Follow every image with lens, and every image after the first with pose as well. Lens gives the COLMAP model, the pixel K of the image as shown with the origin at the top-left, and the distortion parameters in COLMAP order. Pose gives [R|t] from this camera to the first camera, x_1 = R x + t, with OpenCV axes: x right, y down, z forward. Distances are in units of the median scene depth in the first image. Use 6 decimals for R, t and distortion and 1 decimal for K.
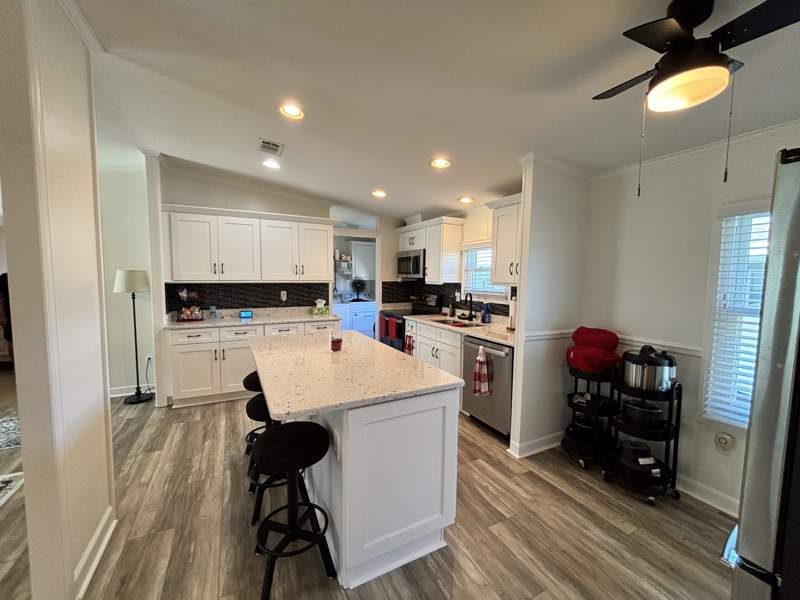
lens RADIAL K [[321.0, 0, 399.2], [0, 321.0, 301.6], [0, 0, 1]] dist [-0.001271, 0.000008]
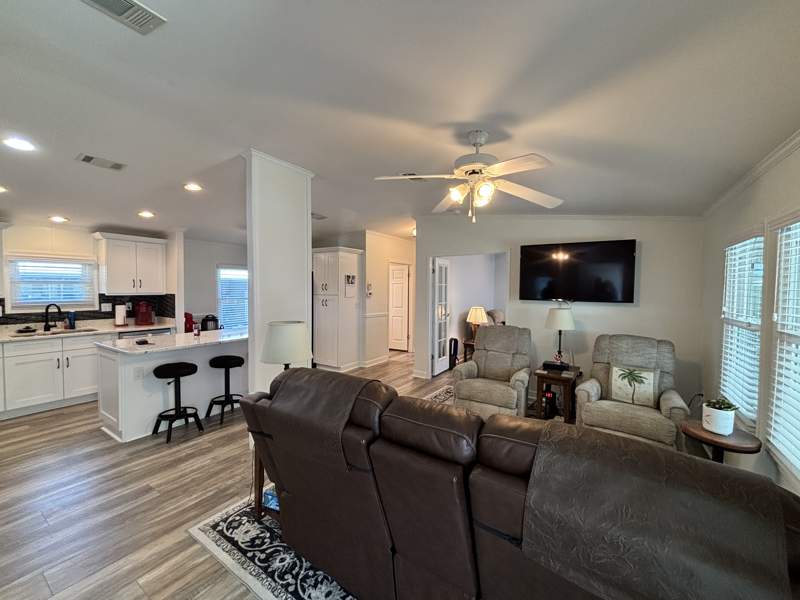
lens RADIAL K [[321.0, 0, 401.5], [0, 321.0, 300.2], [0, 0, 1]] dist [-0.001271, 0.000008]
pose [[-0.497056, -0.036670, 0.866943, -1.812647], [0.056834, 0.995585, 0.074696, -0.076772], [-0.865855, 0.086400, -0.492778, 0.762623]]
